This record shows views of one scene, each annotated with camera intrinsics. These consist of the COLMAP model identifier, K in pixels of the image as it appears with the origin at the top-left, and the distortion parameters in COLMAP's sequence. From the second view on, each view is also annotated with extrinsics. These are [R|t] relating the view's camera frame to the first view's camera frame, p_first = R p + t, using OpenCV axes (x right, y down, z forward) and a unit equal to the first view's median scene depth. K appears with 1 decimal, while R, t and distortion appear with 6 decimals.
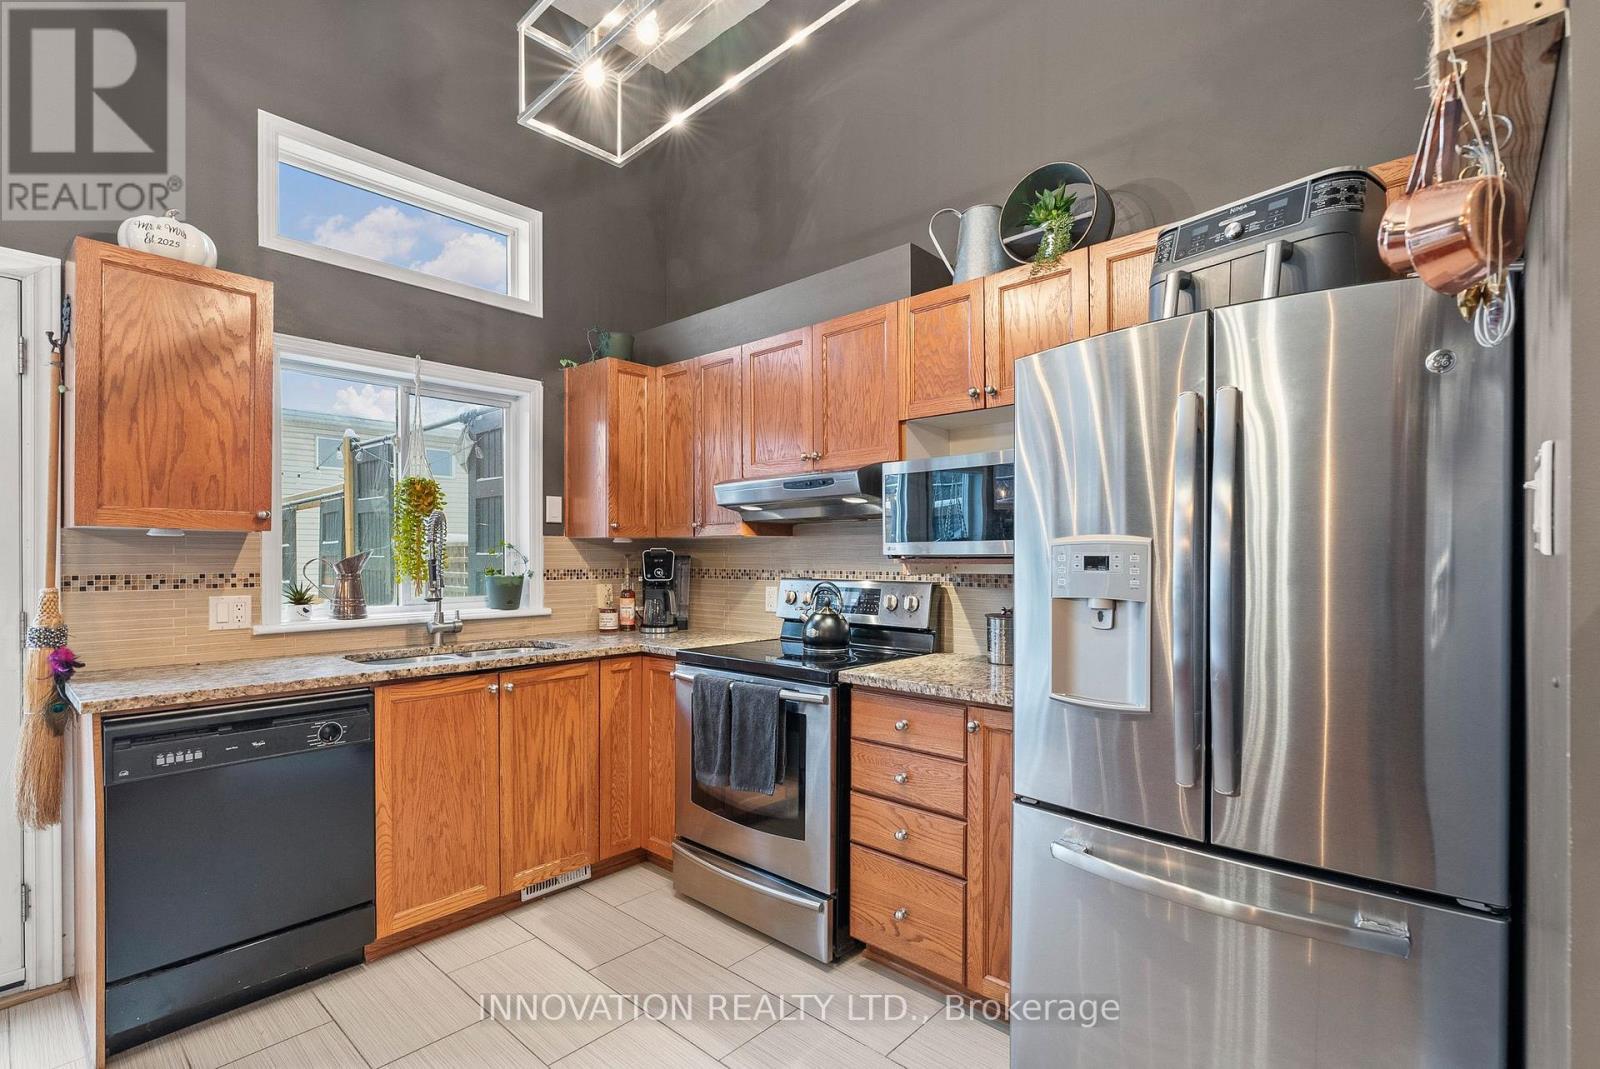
lens RADIAL K [[731.9, 0, 798.4], [0, 731.9, 556.9], [0, 0, 1]] dist [-0.005211, 0.002547]
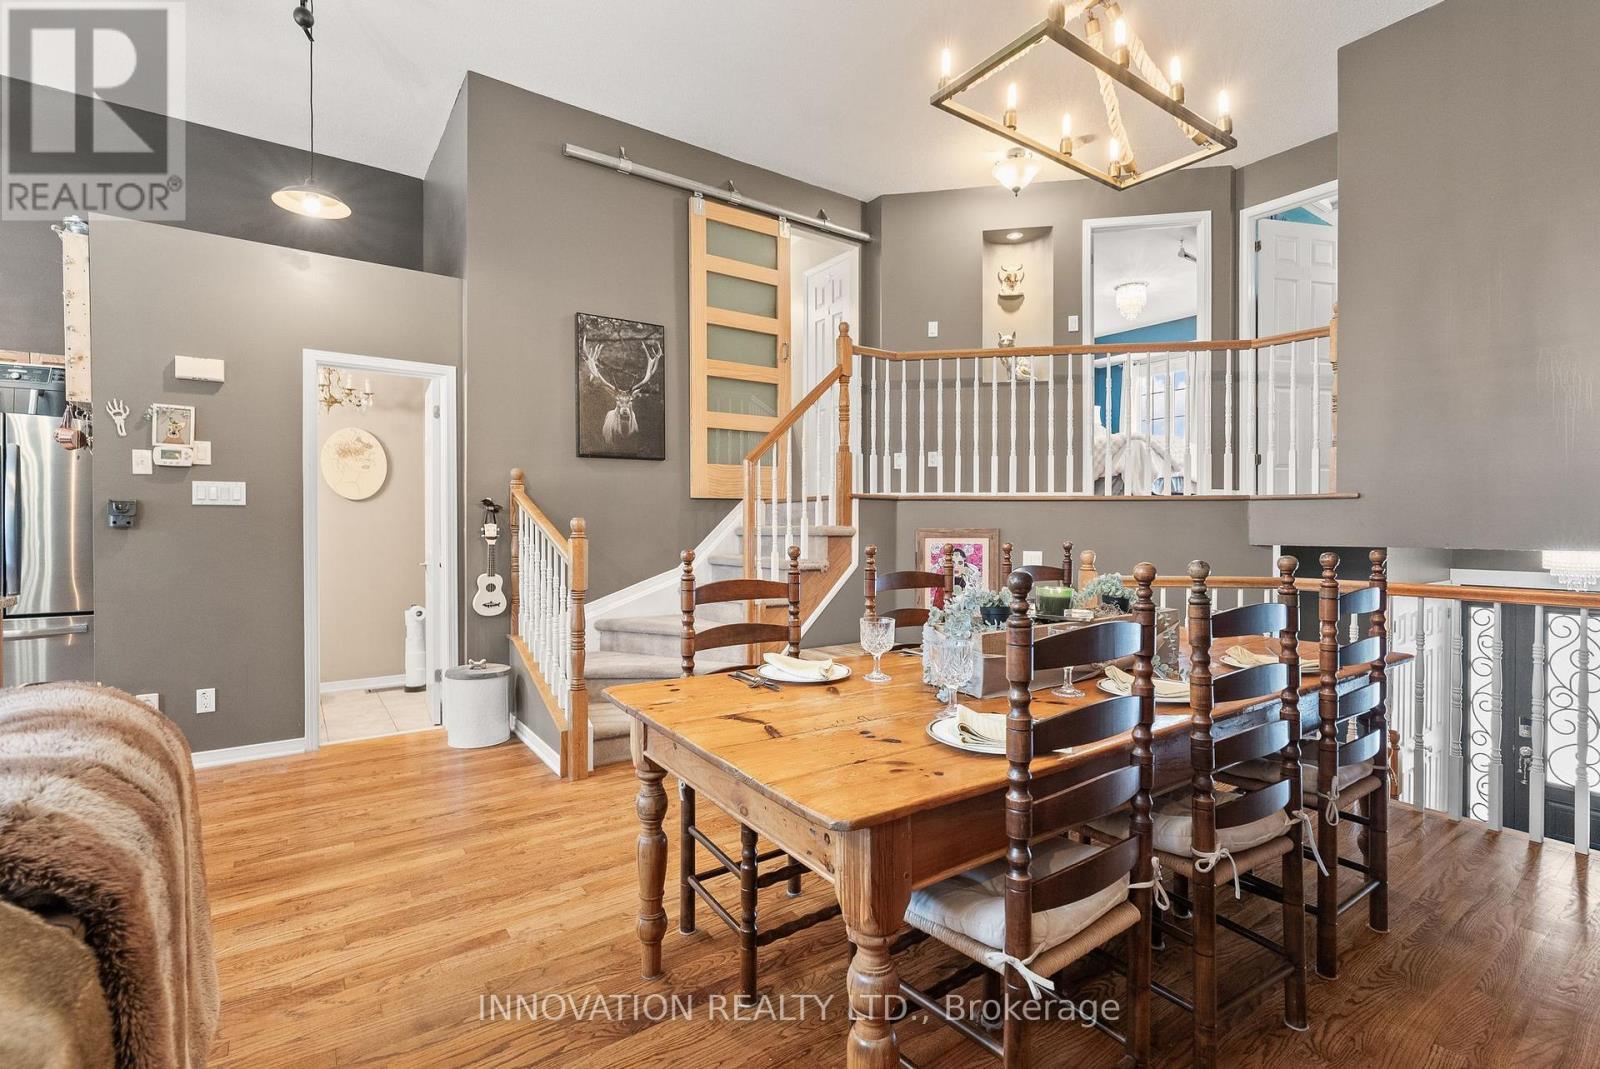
lens RADIAL K [[731.9, 0, 807.8], [0, 731.9, 533.0], [0, 0, 1]] dist [-0.005211, 0.002547]
pose [[0.213818, -0.011125, 0.976810, -0.778673], [0.001172, 0.999937, 0.011131, 0.038969], [-0.976873, -0.001235, 0.213818, -1.337668]]
